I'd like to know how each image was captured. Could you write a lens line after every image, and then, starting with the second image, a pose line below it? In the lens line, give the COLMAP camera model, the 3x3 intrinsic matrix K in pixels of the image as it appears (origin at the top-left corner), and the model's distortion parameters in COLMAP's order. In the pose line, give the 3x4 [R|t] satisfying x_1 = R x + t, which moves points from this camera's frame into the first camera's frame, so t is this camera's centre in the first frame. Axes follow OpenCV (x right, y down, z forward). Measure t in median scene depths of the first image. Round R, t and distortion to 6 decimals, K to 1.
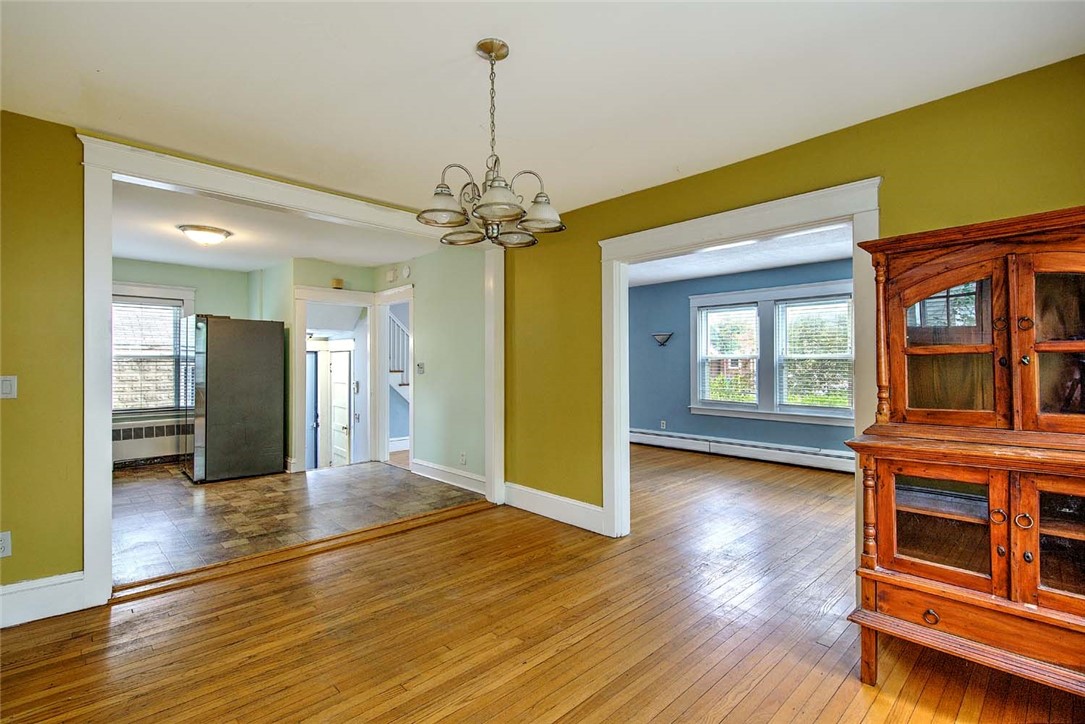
lens RADIAL K [[515.4, 0, 552.3], [0, 515.4, 359.5], [0, 0, 1]] dist [0.002574, -0.004182]
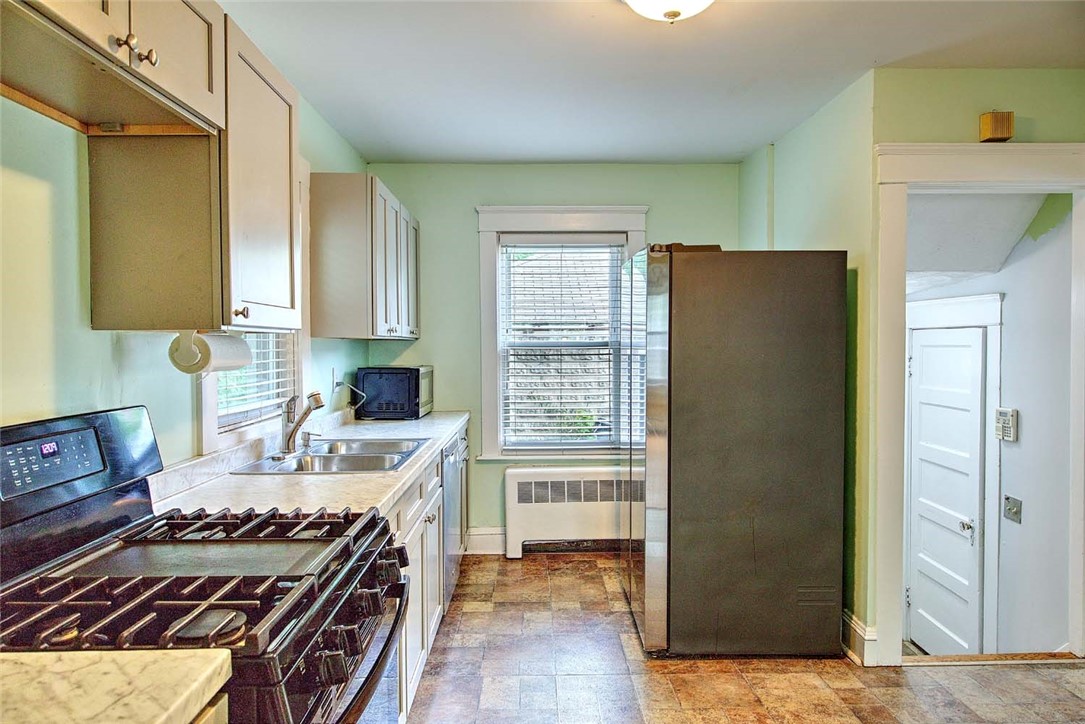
lens RADIAL K [[699.7, 0, 537.9], [0, 699.7, 361.7], [0, 0, 1]] dist [-0.000576, -0.001645]
pose [[0.724382, 0.016053, -0.689212, -0.312176], [0.014390, 0.999159, 0.038397, -0.015914], [0.689249, -0.037732, 0.723541, 0.453795]]
